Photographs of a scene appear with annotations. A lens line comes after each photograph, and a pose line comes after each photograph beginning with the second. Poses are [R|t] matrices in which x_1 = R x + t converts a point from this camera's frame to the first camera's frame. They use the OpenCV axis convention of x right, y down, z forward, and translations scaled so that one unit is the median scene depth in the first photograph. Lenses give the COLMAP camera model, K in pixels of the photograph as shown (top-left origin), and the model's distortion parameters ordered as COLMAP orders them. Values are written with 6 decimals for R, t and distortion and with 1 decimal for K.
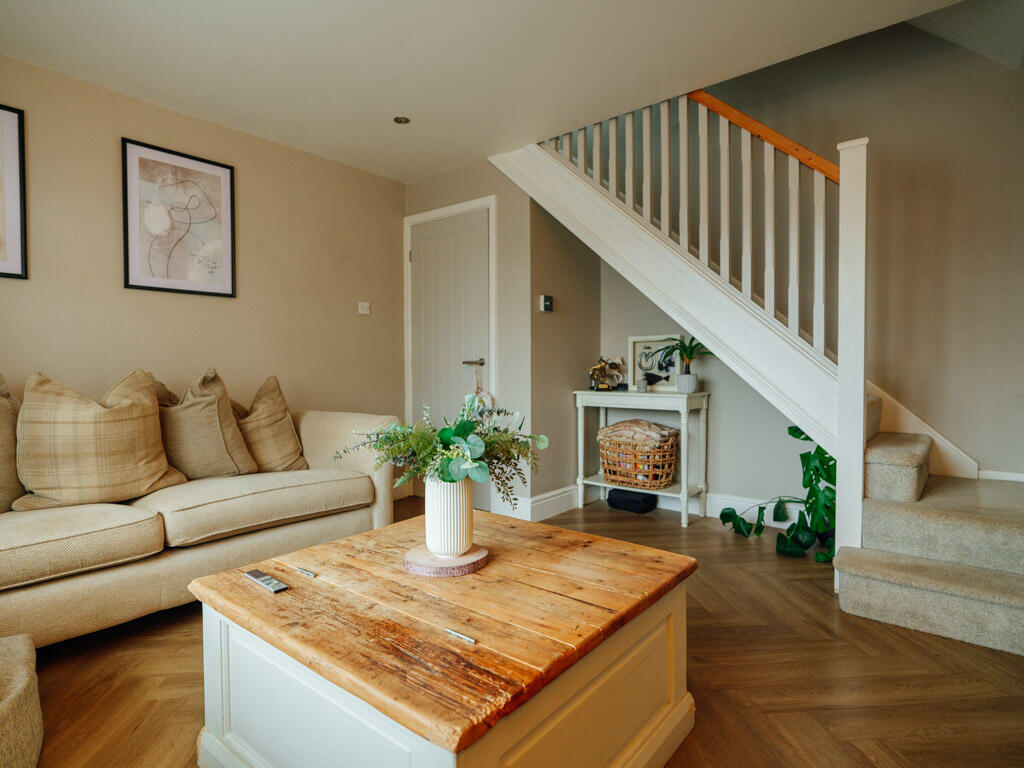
lens RADIAL K [[550.9, 0, 512.0], [0, 550.9, 384.0], [0, 0, 1]] dist [-0.000580, -0.000874]
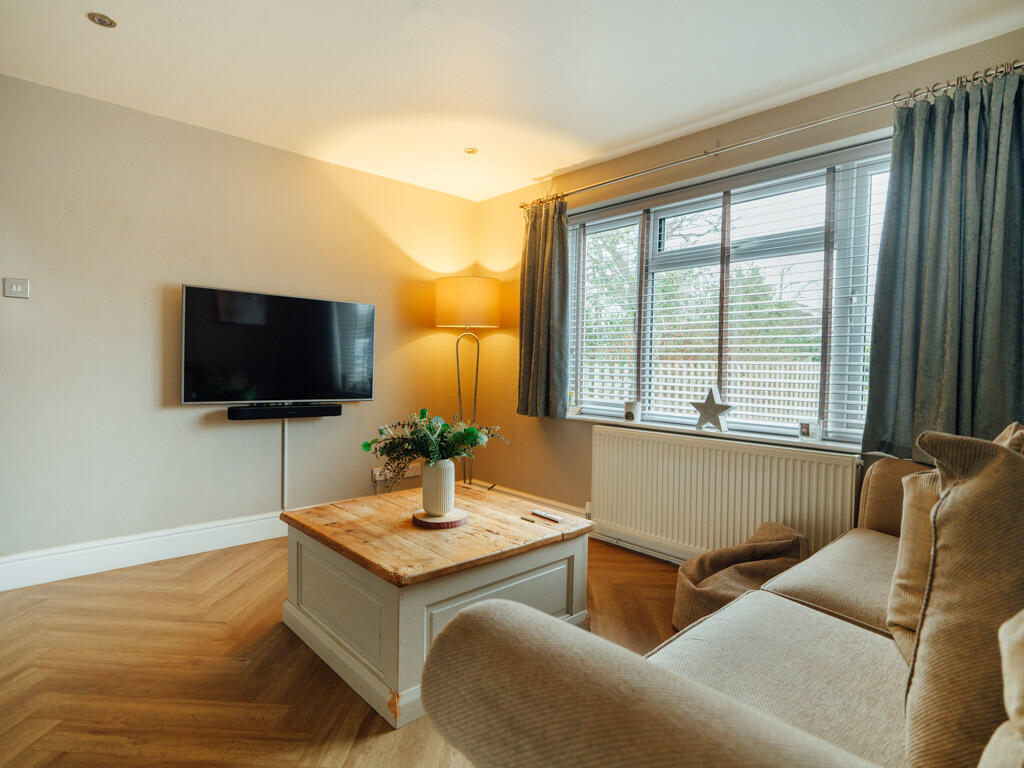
lens RADIAL K [[545.5, 0, 512.3], [0, 545.5, 380.8], [0, 0, 1]] dist [0.000590, -0.000525]
pose [[-0.989768, -0.021914, 0.140991, -0.281472], [-0.013991, 0.998279, 0.056942, -0.079256], [-0.141997, 0.054386, -0.988372, 1.318635]]
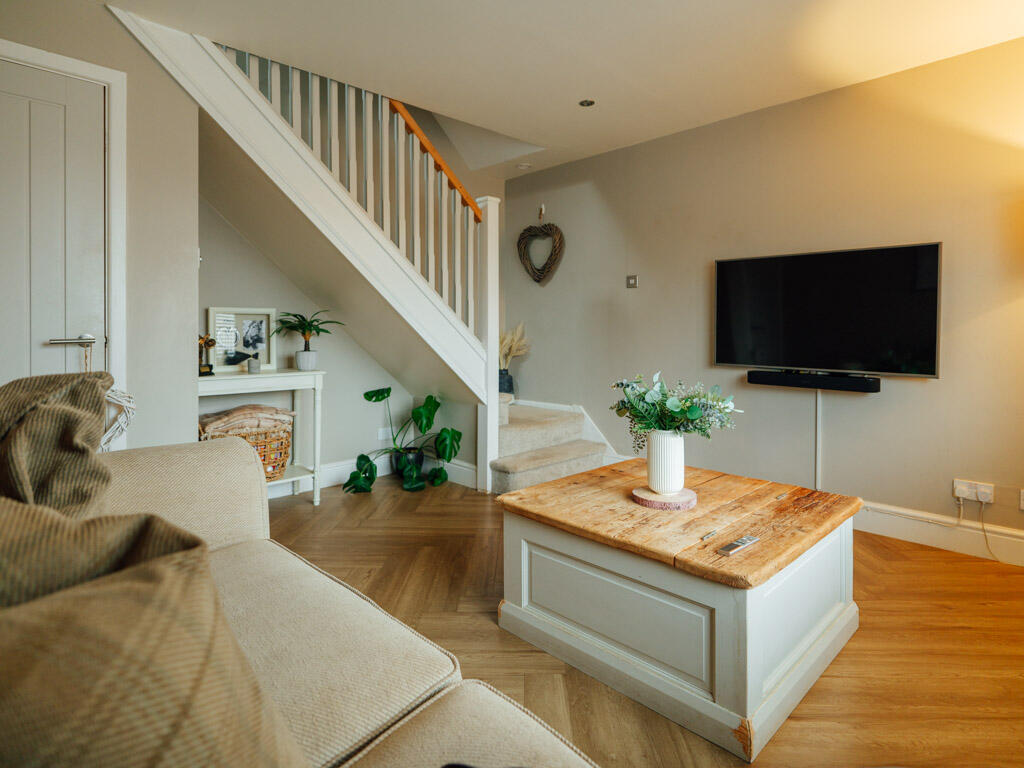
lens RADIAL K [[572.5, 0, 515.6], [0, 572.5, 336.5], [0, 0, 1]] dist [0.005606, 0.000880]
pose [[0.109461, -0.005093, 0.993978, -0.823818], [0.028904, 0.999580, 0.001939, -0.043241], [-0.993571, 0.028518, 0.109563, 0.648475]]
